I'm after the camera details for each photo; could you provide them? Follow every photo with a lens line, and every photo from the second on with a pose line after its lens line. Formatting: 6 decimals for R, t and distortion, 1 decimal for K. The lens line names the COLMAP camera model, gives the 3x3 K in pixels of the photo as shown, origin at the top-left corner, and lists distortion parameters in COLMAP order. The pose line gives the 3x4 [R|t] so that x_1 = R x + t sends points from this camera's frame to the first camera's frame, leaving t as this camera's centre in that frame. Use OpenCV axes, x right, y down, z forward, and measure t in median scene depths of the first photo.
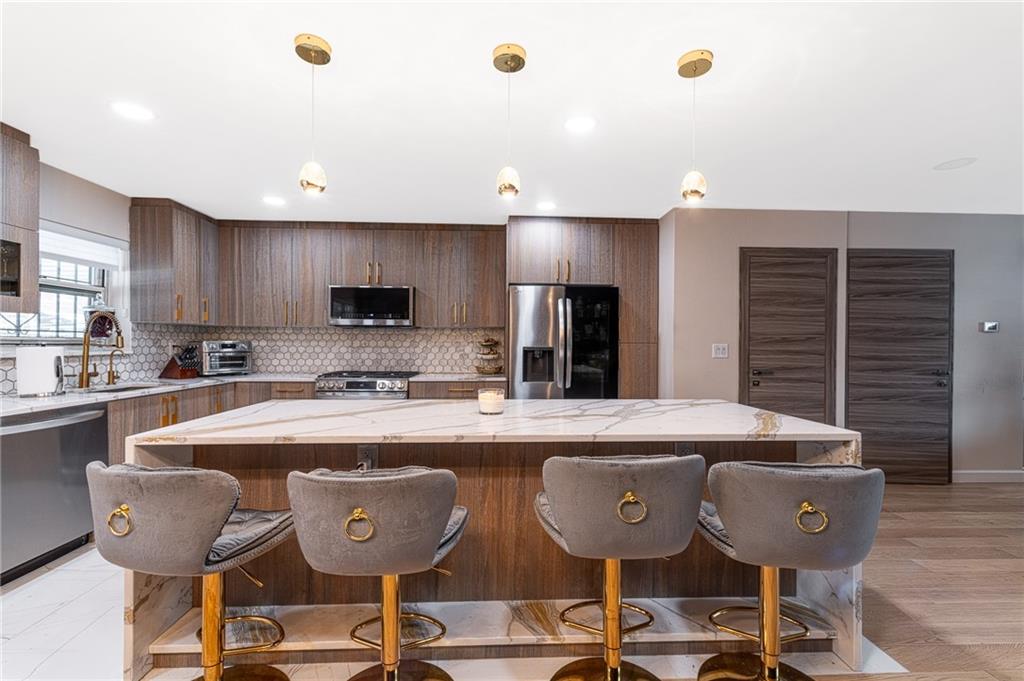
lens RADIAL K [[446.2, 0, 513.5], [0, 446.2, 343.0], [0, 0, 1]] dist [0.005681, 0.000184]
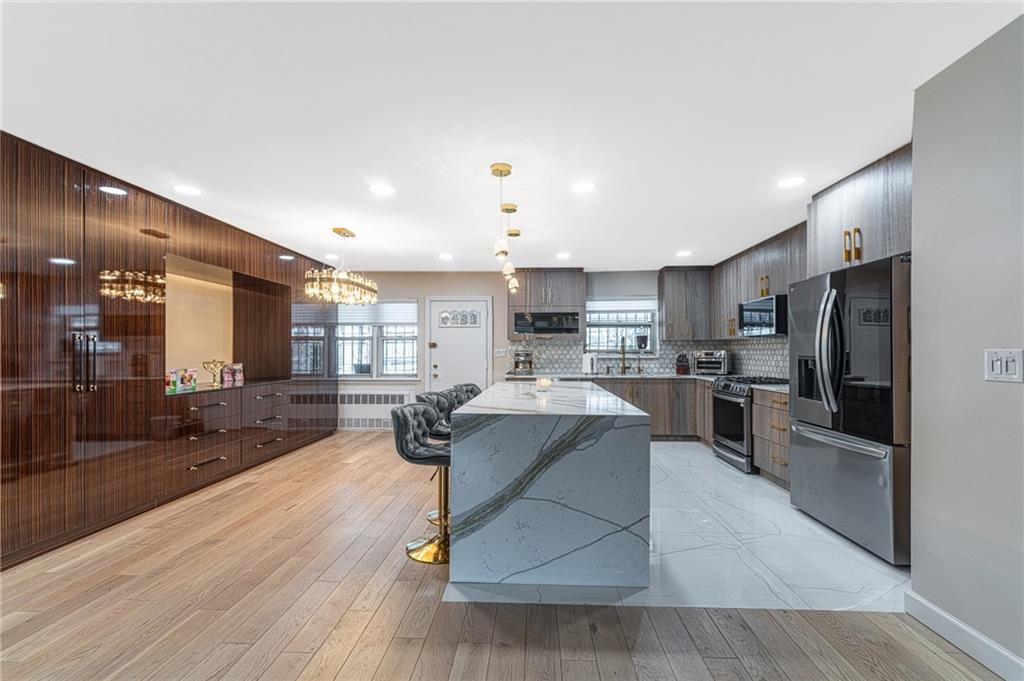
lens RADIAL K [[446.2, 0, 514.1], [0, 446.2, 347.2], [0, 0, 1]] dist [0.005681, 0.000184]
pose [[-0.091842, -0.015344, -0.995655, 0.916648], [-0.001429, 0.999882, -0.015278, 0.008137], [0.995773, 0.000019, -0.091853, 0.564161]]
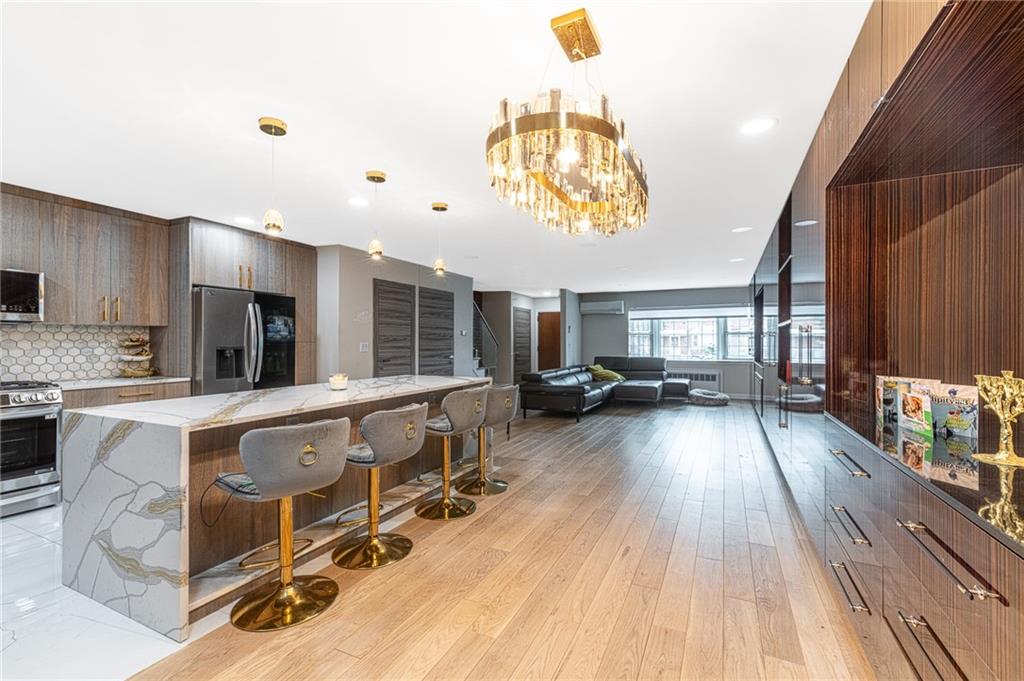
lens RADIAL K [[446.2, 0, 509.8], [0, 446.2, 339.5], [0, 0, 1]] dist [0.005681, 0.000184]
pose [[0.475598, -0.000618, 0.879663, -0.593551], [0.002765, 0.999996, -0.000793, -0.004875], [-0.879658, 0.002810, 0.475598, -0.120357]]
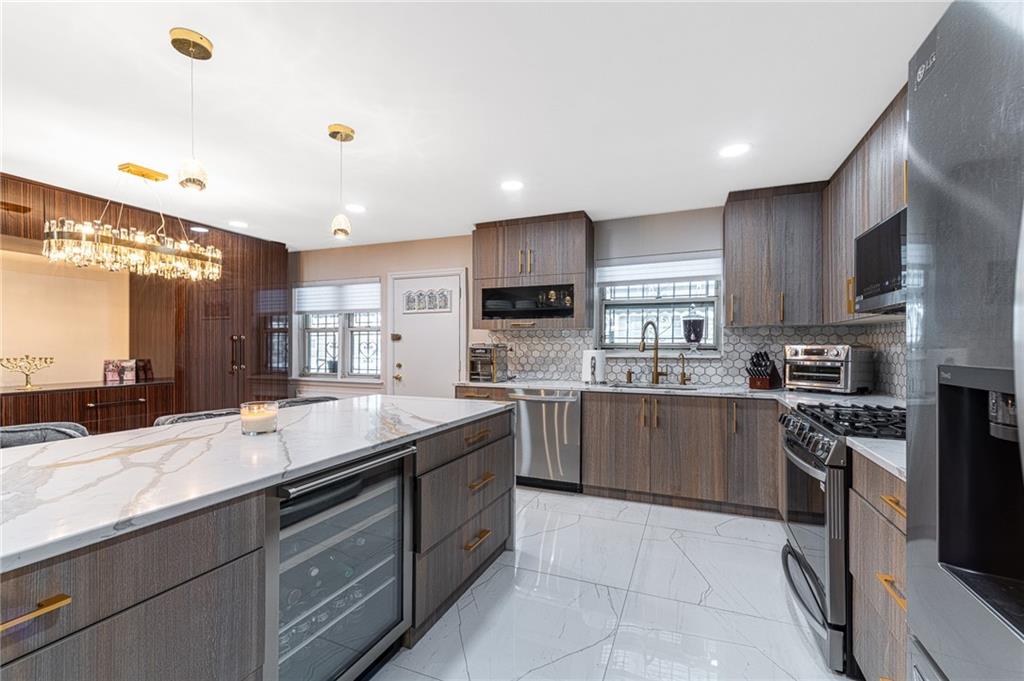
lens RADIAL K [[446.2, 0, 507.5], [0, 446.2, 347.2], [0, 0, 1]] dist [0.005681, 0.000184]
pose [[-0.425016, -0.004980, -0.905172, 0.259166], [-0.006205, 0.999977, -0.002588, 0.003992], [0.905165, 0.004516, -0.425037, 0.942187]]
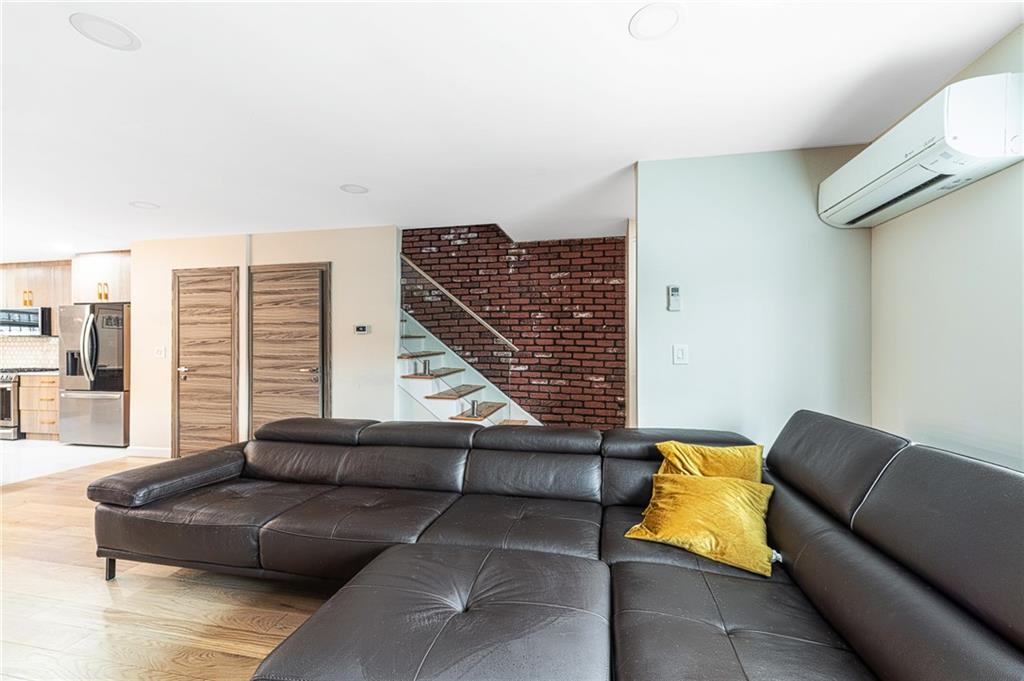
lens RADIAL K [[446.2, 0, 507.8], [0, 446.2, 343.8], [0, 0, 1]] dist [0.005681, 0.000184]
pose [[0.965242, -0.010176, -0.261158, 1.721796], [0.009253, 0.999946, -0.004762, 0.009006], [0.261192, 0.002180, 0.965284, 0.028501]]
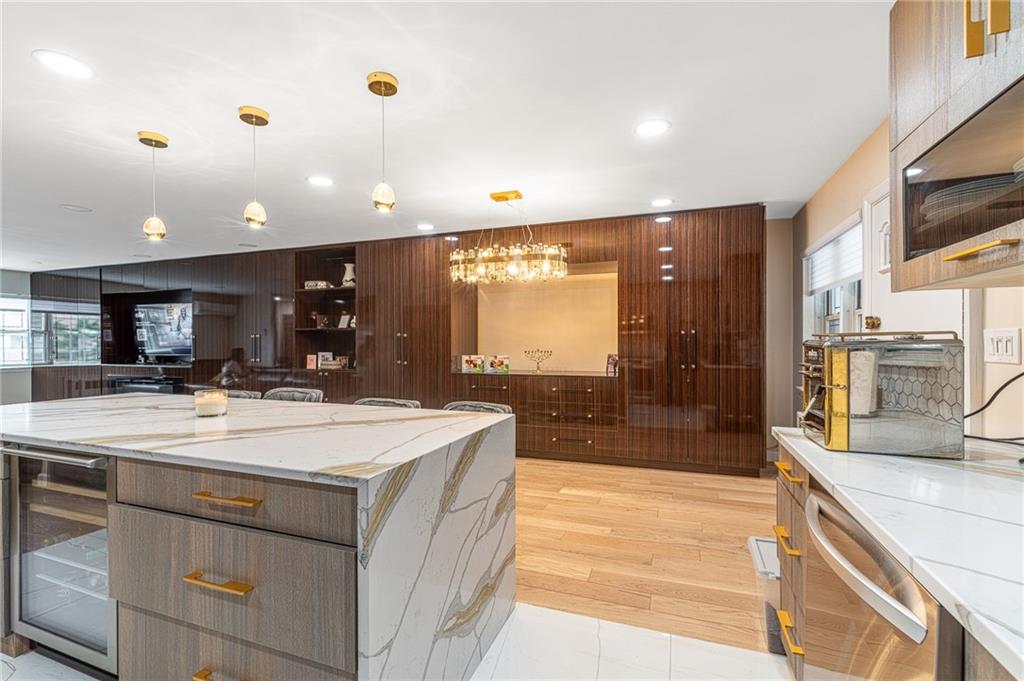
lens RADIAL K [[446.2, 0, 507.9], [0, 446.2, 343.0], [0, 0, 1]] dist [0.005681, 0.000184]
pose [[-0.921759, -0.002837, 0.387754, -0.546499], [-0.000943, 0.999987, 0.005077, 0.000459], [-0.387763, 0.004314, -0.921749, 0.885060]]
